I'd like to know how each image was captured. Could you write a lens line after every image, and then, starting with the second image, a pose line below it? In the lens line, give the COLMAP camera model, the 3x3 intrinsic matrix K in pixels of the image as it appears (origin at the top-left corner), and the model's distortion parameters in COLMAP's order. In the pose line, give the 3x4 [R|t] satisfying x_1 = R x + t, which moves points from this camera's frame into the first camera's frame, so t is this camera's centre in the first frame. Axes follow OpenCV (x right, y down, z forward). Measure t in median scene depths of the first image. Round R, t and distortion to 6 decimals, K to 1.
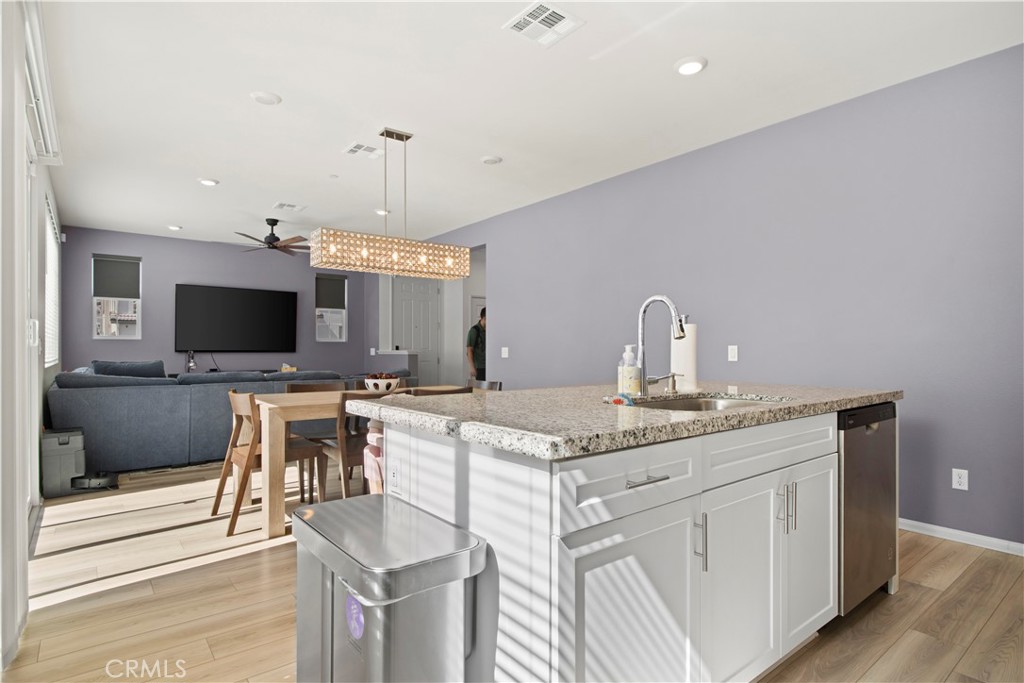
lens RADIAL K [[524.2, 0, 516.5], [0, 524.2, 346.4], [0, 0, 1]] dist [-0.008002, 0.001839]
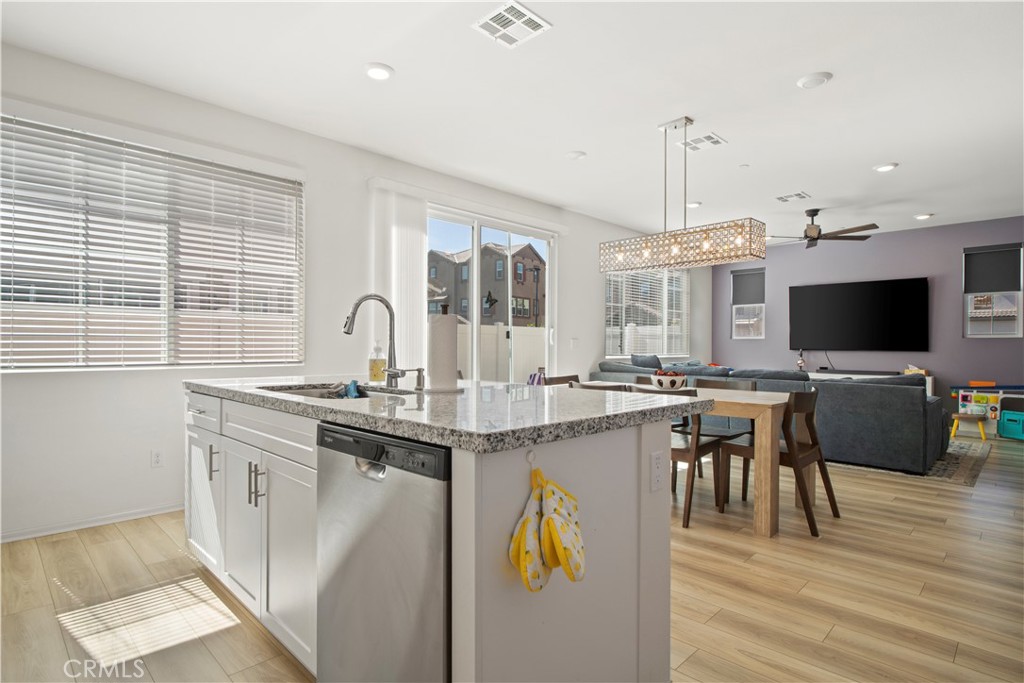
lens RADIAL K [[524.2, 0, 501.0], [0, 524.2, 347.7], [0, 0, 1]] dist [-0.008002, 0.001839]
pose [[0.105305, 0.001038, -0.994439, 1.309020], [0.002502, 0.999996, 0.001309, 0.012977], [0.994437, -0.002626, 0.105302, 1.093149]]
